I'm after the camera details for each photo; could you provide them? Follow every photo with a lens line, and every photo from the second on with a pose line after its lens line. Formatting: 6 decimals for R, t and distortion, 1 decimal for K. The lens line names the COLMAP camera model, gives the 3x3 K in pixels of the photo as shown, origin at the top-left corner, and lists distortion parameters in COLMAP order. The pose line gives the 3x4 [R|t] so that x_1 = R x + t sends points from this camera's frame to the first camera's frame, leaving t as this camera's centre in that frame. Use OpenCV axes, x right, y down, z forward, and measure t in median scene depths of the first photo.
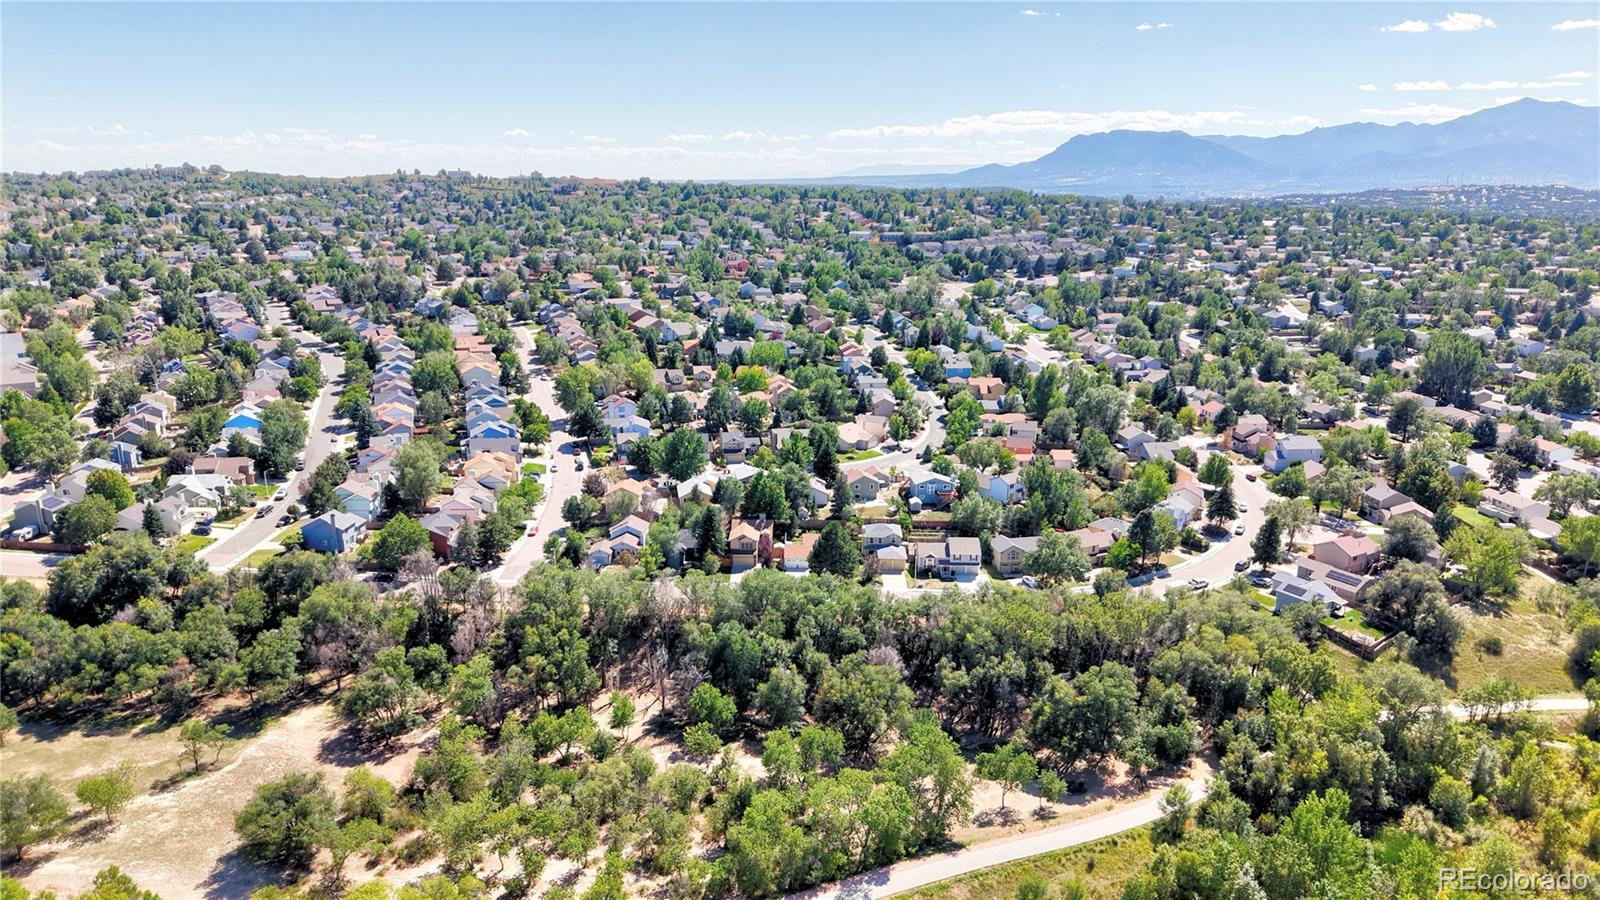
lens RADIAL K [[1075.1, 0, 795.9], [0, 1075.1, 450.6], [0, 0, 1]] dist [0.023695, -0.022856]
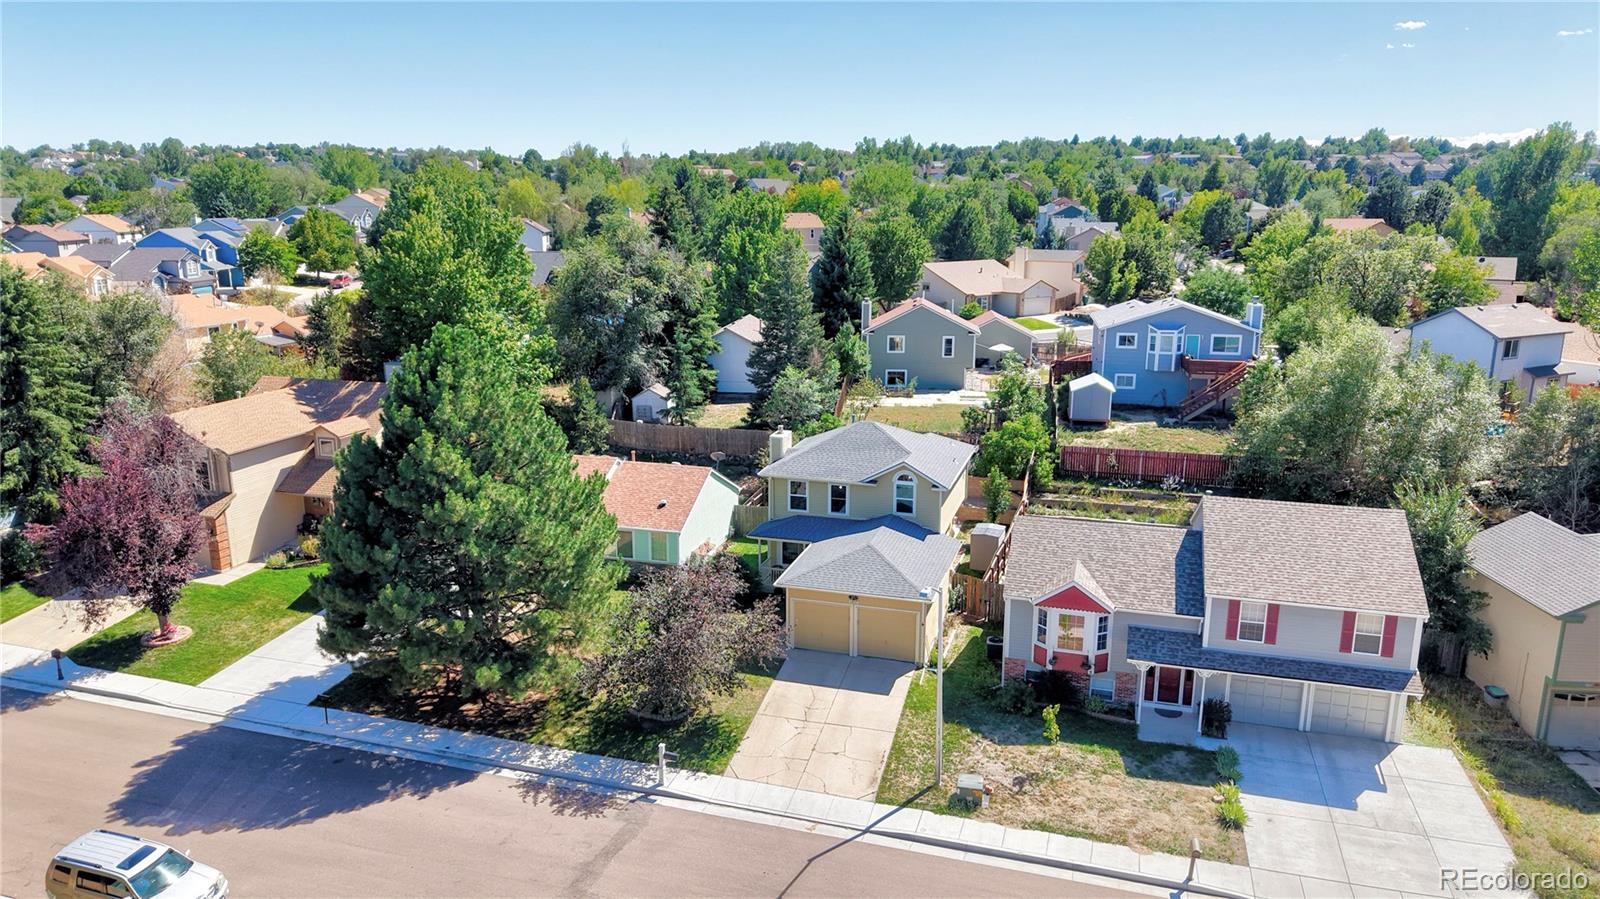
lens RADIAL K [[1075.1, 0, 800.6], [0, 1075.1, 451.3], [0, 0, 1]] dist [0.023695, -0.022856]
pose [[0.965435, 0.051475, -0.255512, 0.117583], [-0.058341, 0.998109, -0.019360, 0.076379], [0.254032, 0.033598, 0.966612, 0.778533]]
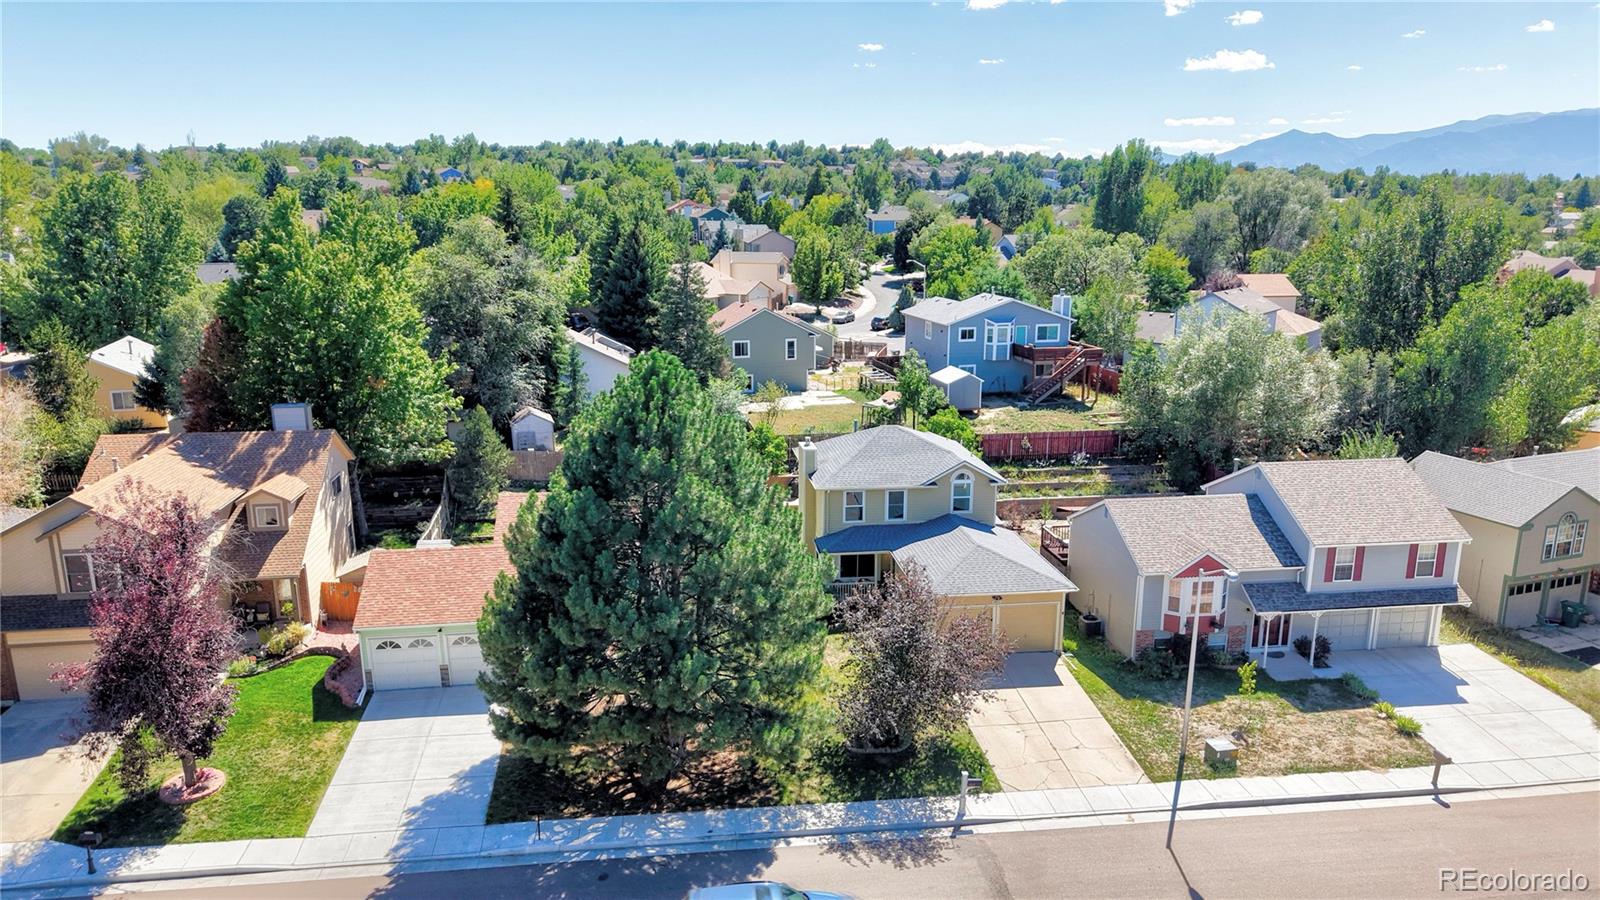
lens RADIAL K [[1075.1, 0, 805.7], [0, 1075.1, 455.9], [0, 0, 1]] dist [0.023695, -0.022856]
pose [[0.986477, -0.045947, 0.157328, 0.030069], [0.049421, 0.998611, -0.018243, 0.074757], [-0.156271, 0.025772, 0.987378, 0.779460]]
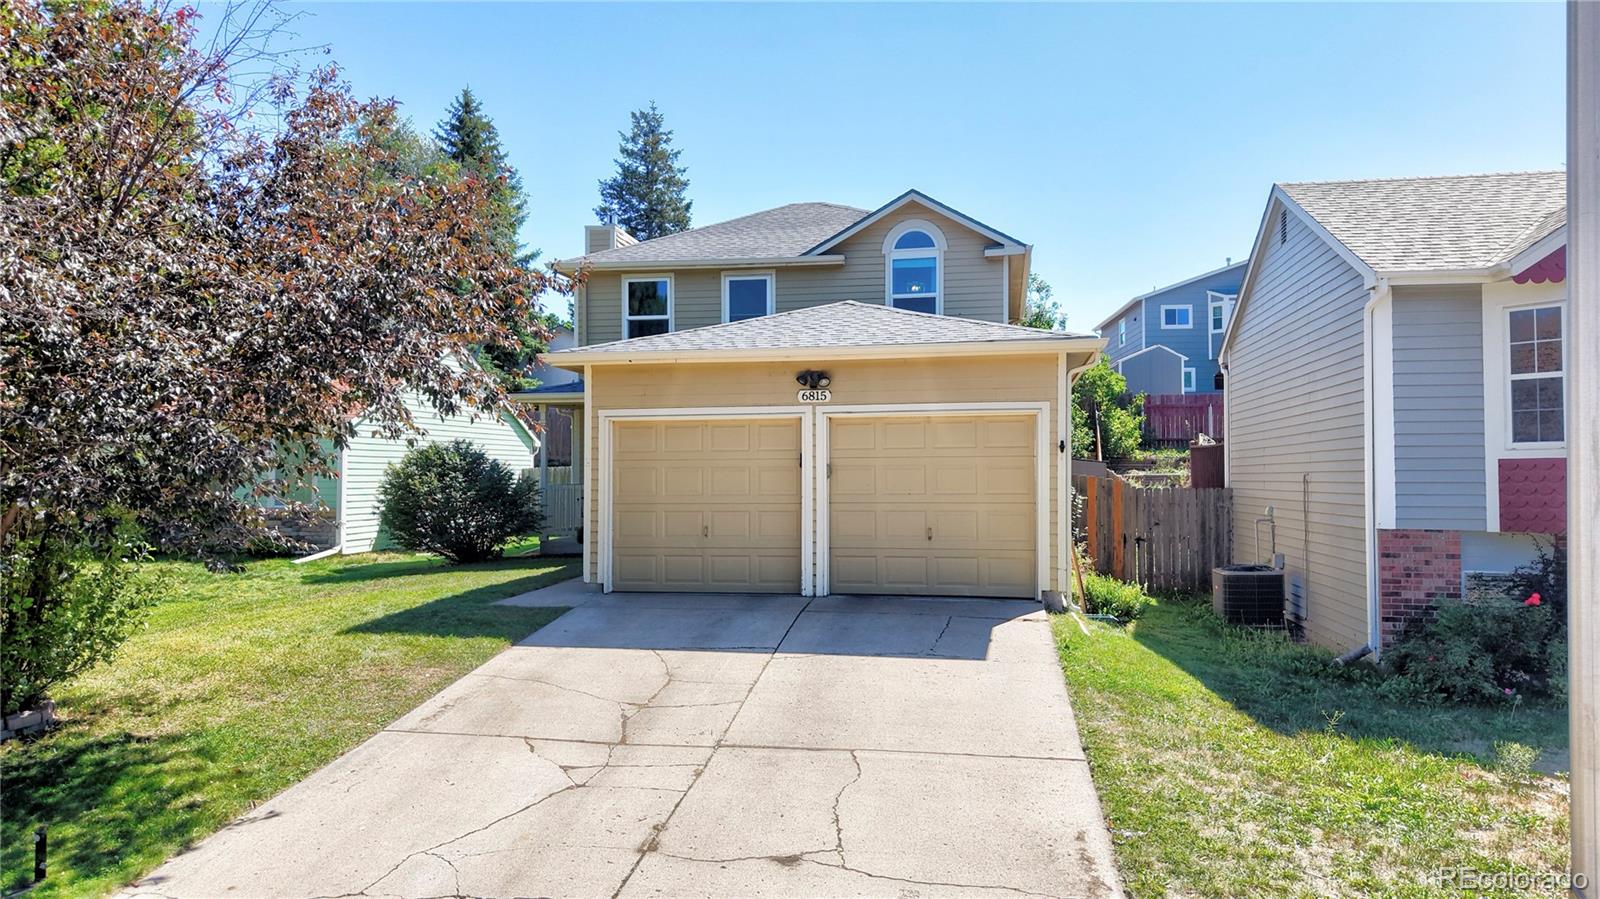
lens RADIAL K [[1075.1, 0, 804.3], [0, 1075.1, 446.5], [0, 0, 1]] dist [0.023695, -0.022856]
pose [[0.987287, -0.017924, -0.157934, 0.091716], [-0.026115, 0.961828, -0.272407, 0.111088], [0.156788, 0.273068, 0.949132, 0.895293]]
